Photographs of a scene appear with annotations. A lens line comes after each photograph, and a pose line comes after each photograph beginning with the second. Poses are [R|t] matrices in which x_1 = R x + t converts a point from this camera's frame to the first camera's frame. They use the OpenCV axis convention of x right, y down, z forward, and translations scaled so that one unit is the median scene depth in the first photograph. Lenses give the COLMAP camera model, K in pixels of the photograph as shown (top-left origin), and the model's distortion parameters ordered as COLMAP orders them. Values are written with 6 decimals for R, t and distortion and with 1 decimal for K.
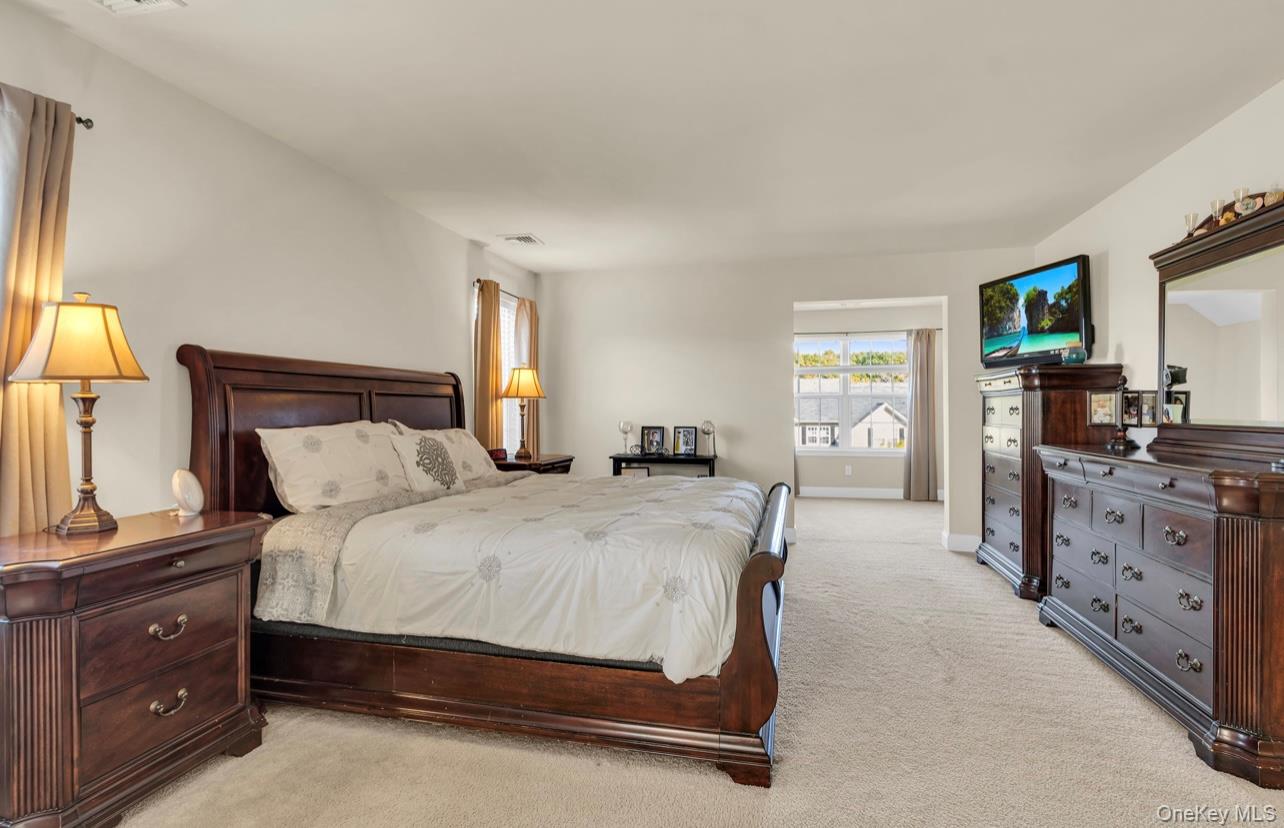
lens RADIAL K [[597.2, 0, 624.8], [0, 597.2, 415.0], [0, 0, 1]] dist [0.001601, -0.000435]
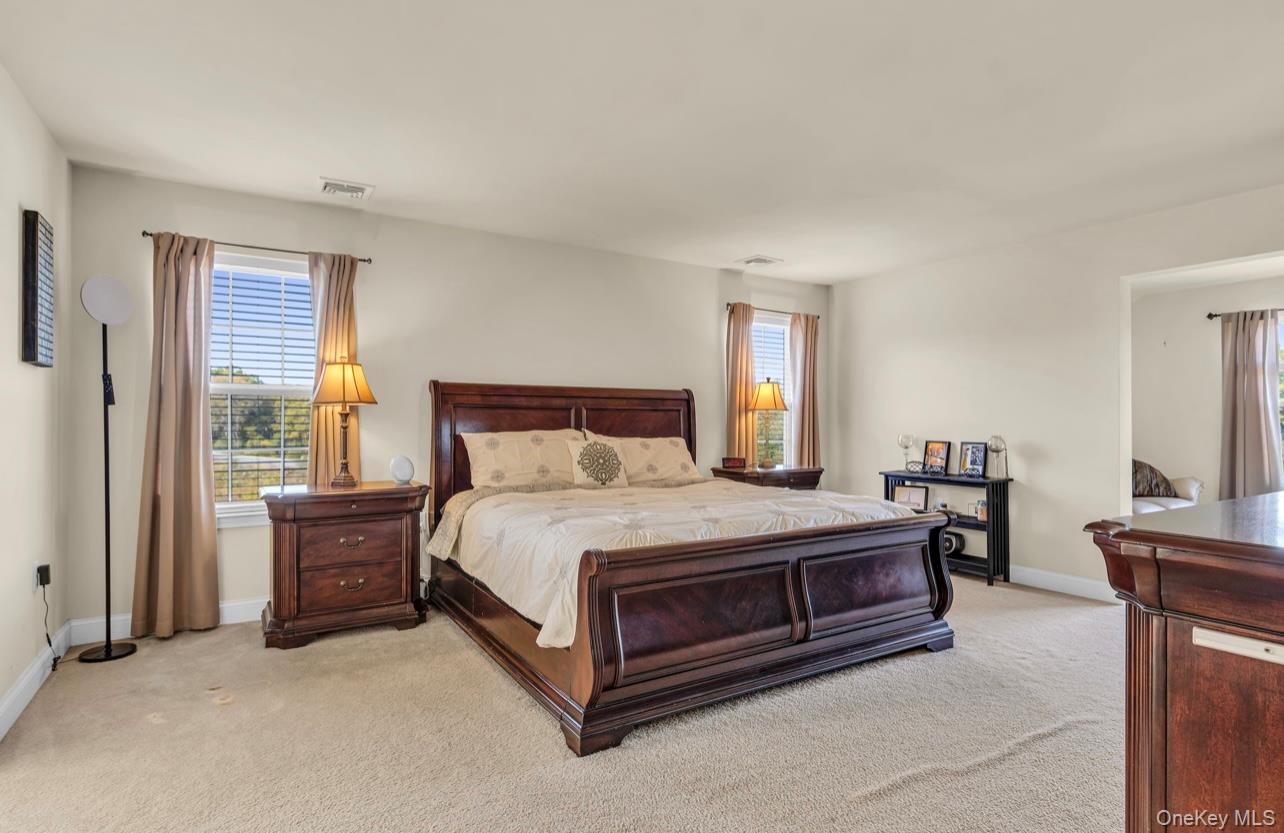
lens RADIAL K [[584.2, 0, 644.6], [0, 584.2, 425.5], [0, 0, 1]] dist [0.000920, 0.000153]
pose [[0.759740, 0.009537, -0.650157, 0.527295], [-0.010675, 0.999941, 0.002192, -0.002713], [0.650139, 0.005275, 0.759797, 0.122469]]
